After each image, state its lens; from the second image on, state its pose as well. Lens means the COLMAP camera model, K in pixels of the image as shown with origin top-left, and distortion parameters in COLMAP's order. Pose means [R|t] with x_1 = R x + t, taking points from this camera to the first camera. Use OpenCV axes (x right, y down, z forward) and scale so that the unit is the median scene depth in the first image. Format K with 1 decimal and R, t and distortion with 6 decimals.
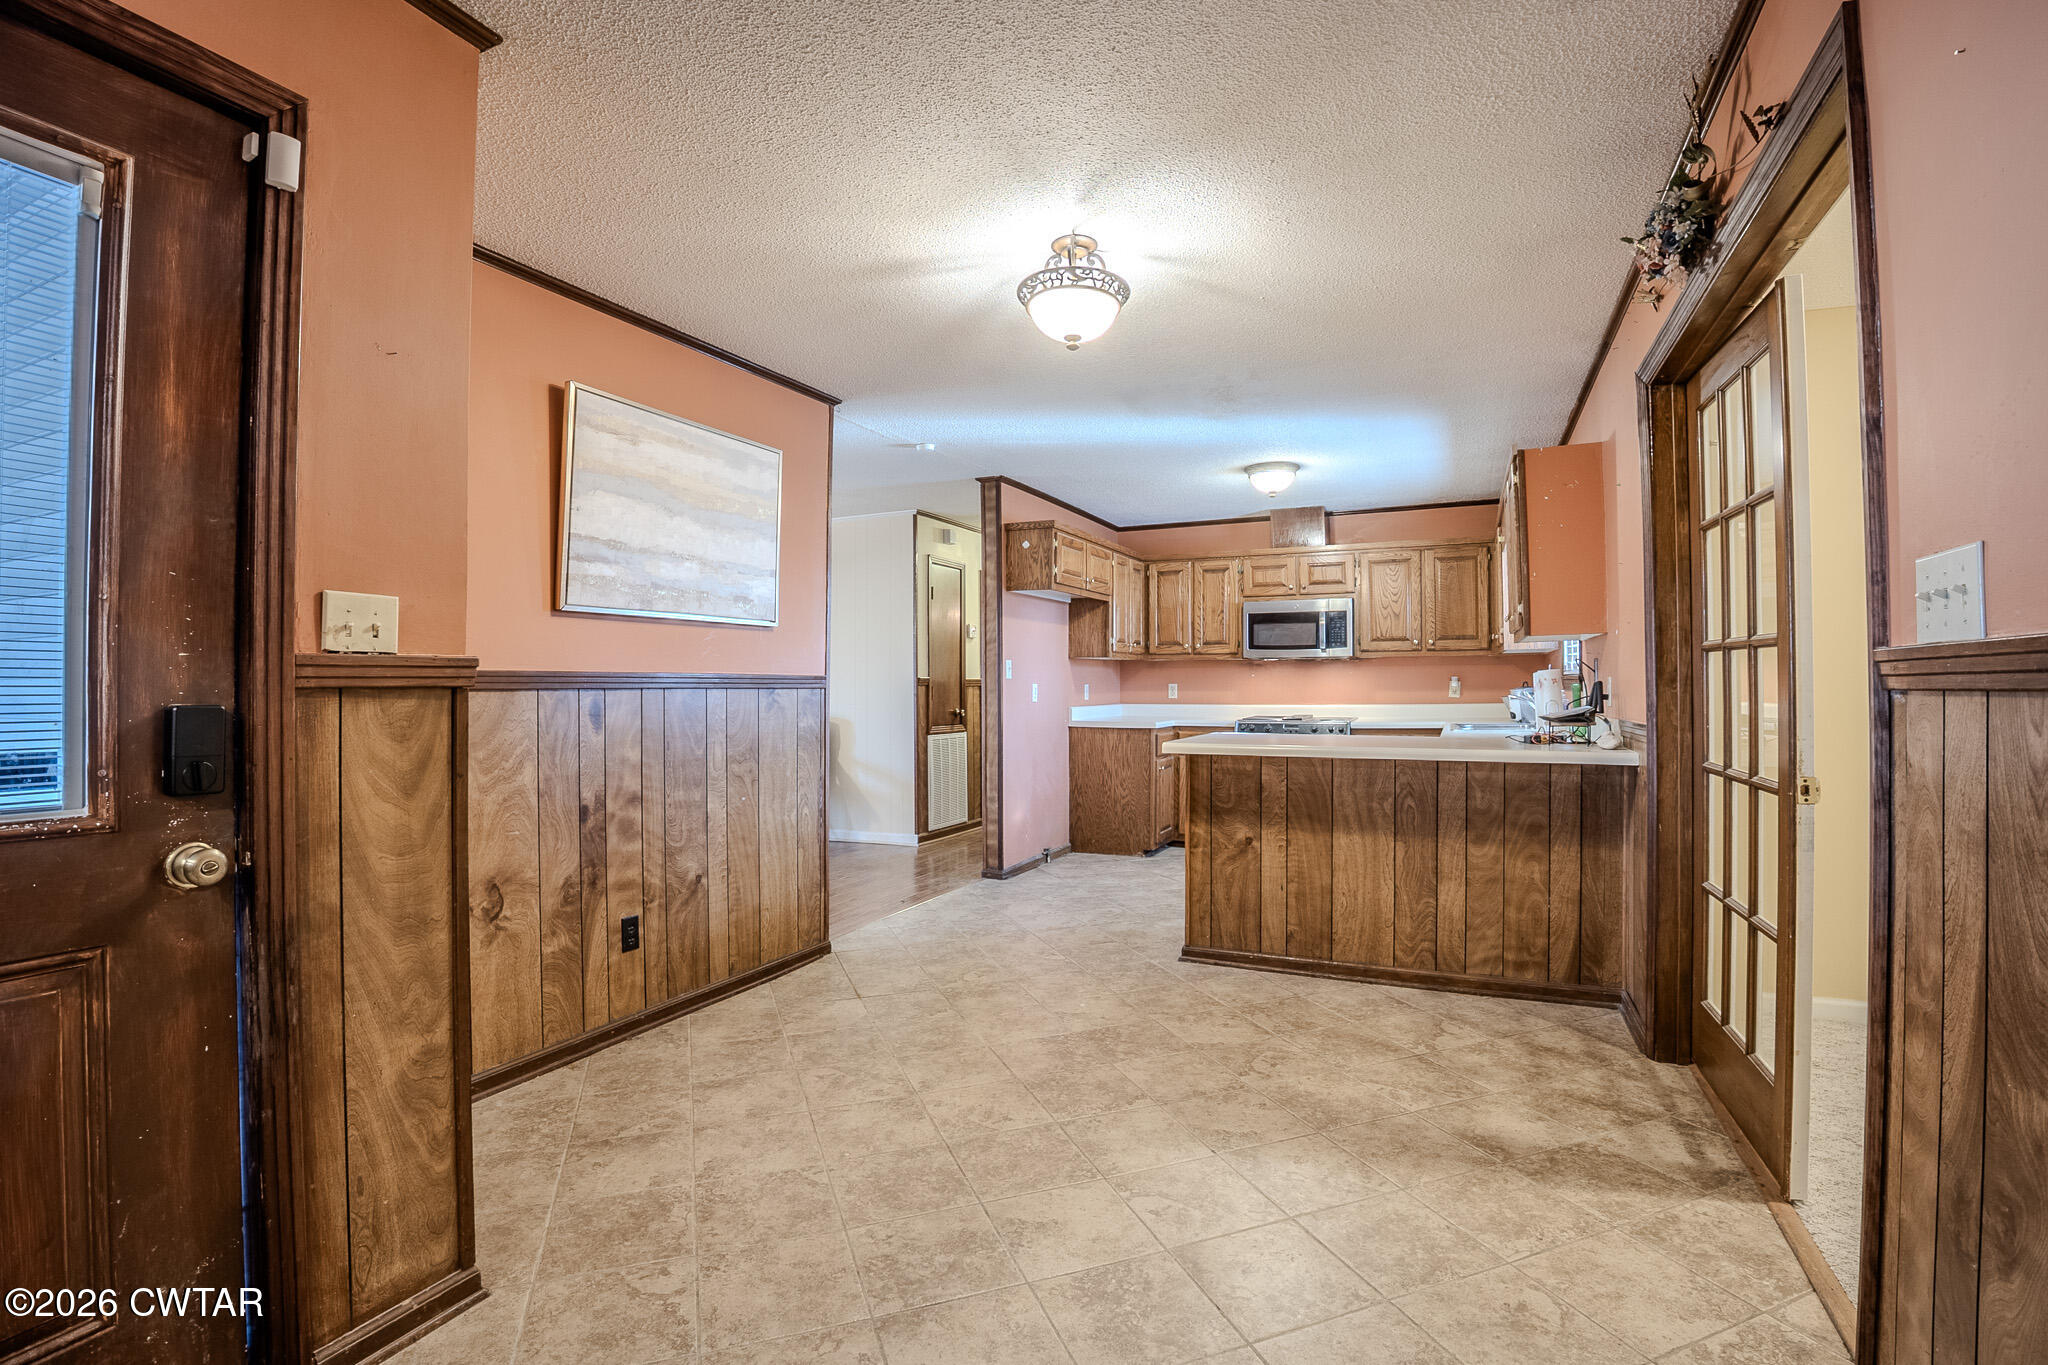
lens RADIAL K [[949.7, 0, 1024.0], [0, 949.7, 682.5], [0, 0, 1]] dist [-0.000021, -0.000015]
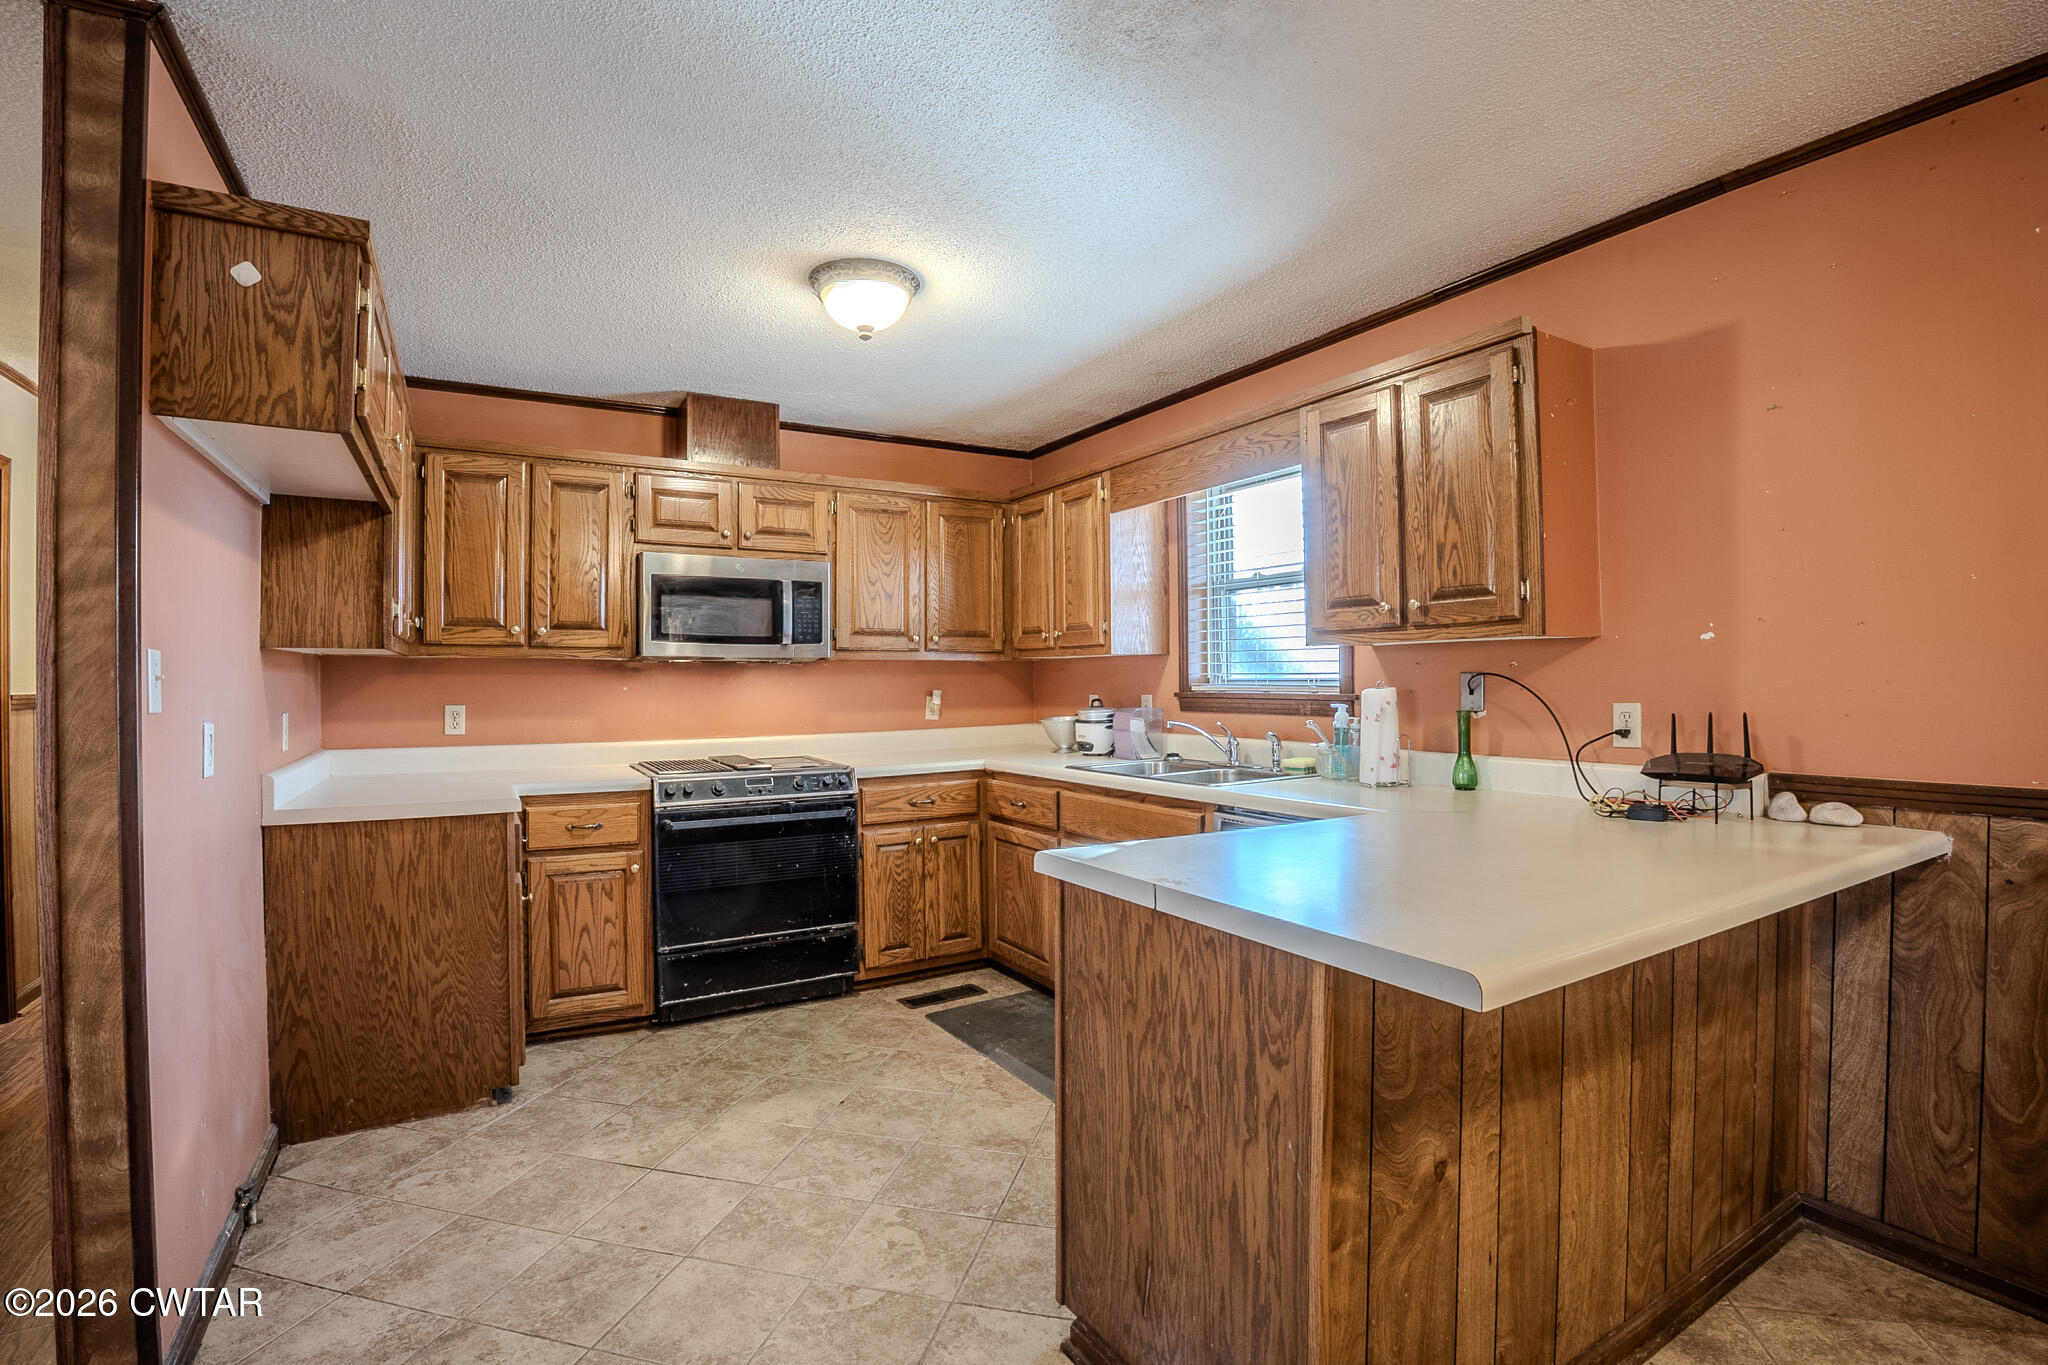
lens RADIAL K [[943.3, 0, 1024.0], [0, 943.3, 682.5], [0, 0, 1]] dist [-0.065789, 0.015518]
pose [[0.565469, -0.001460, 0.824768, -0.084168], [0.002118, 0.999998, 0.000318, -0.011703], [-0.824767, 0.001568, 0.565471, 0.559973]]
